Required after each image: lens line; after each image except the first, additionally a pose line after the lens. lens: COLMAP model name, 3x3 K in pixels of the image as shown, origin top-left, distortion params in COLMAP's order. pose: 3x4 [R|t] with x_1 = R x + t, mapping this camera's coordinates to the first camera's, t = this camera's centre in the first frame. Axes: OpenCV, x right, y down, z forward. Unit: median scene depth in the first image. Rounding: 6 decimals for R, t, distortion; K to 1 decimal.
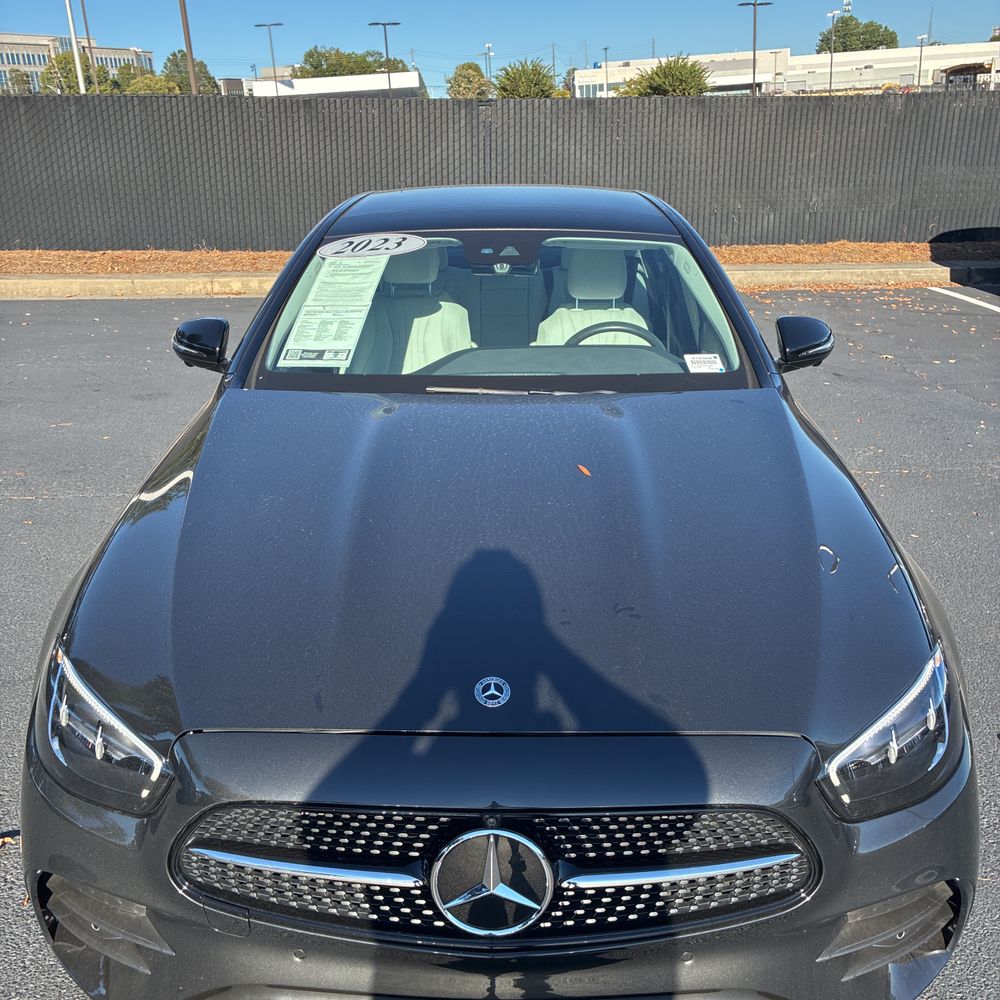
lens RADIAL K [[1035.1, 0, 497.1], [0, 1035.1, 497.9], [0, 0, 1]] dist [0.024552, 0.000000]
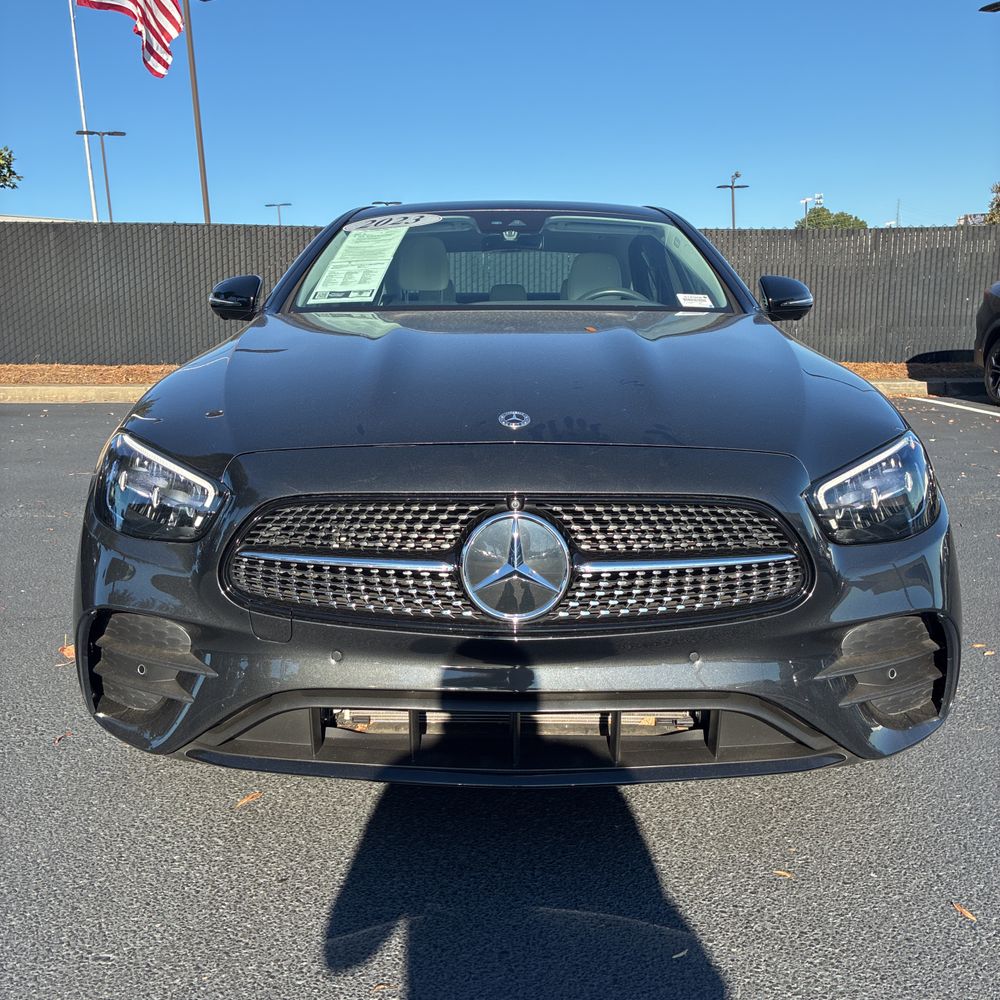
lens RADIAL K [[1035.1, 0, 492.3], [0, 1035.1, 488.5], [0, 0, 1]] dist [0.024552, 0.000000]
pose [[0.999985, 0.005045, 0.002250, -0.015633], [-0.004598, 0.985905, -0.167246, 0.229909], [-0.003062, 0.167233, 0.985913, -0.047835]]
